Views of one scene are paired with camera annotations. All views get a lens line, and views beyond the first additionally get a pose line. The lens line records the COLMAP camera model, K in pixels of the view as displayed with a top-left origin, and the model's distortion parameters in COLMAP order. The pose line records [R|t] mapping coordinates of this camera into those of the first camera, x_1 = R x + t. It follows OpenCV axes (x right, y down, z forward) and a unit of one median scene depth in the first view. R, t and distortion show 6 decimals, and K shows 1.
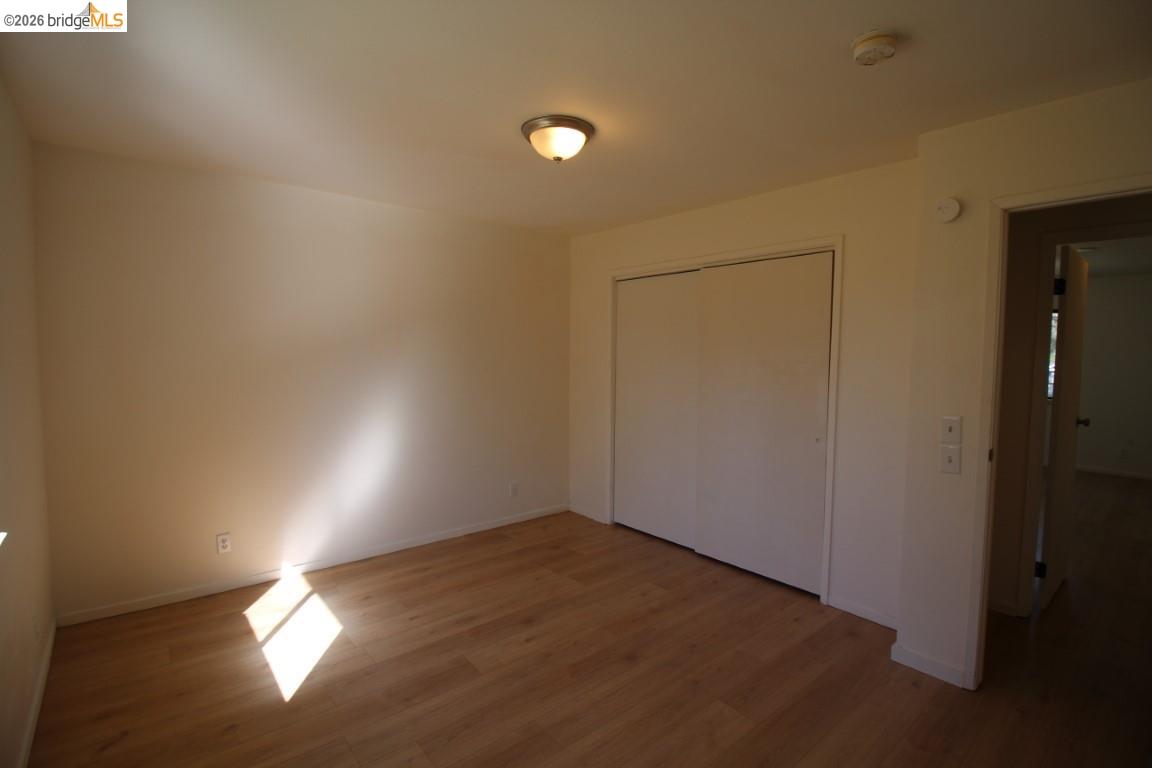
lens RADIAL K [[539.5, 0, 576.0], [0, 539.5, 384.0], [0, 0, 1]] dist [-0.004079, -0.000448]
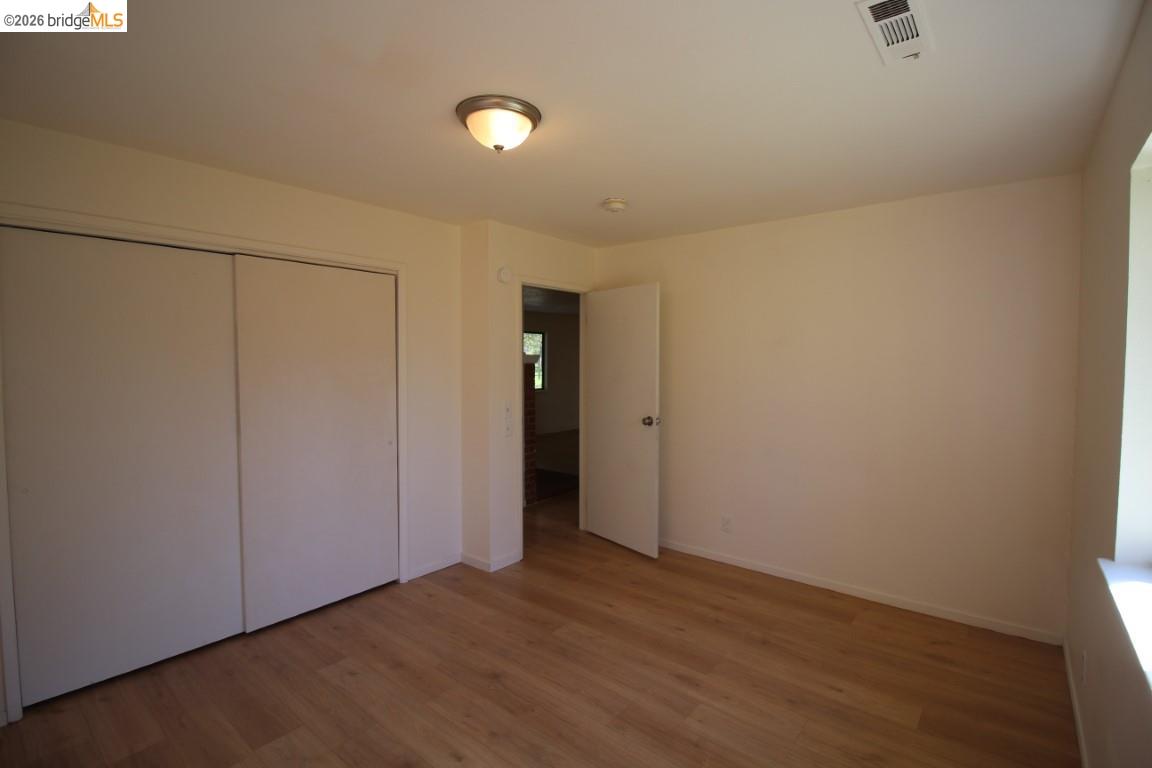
lens RADIAL K [[539.5, 0, 576.0], [0, 539.5, 384.0], [0, 0, 1]] dist [-0.004079, -0.000448]
pose [[-0.184574, -0.053382, 0.981368, -0.741867], [0.061489, 0.995940, 0.065740, -0.068995], [-0.980893, 0.072477, -0.180542, 0.853446]]
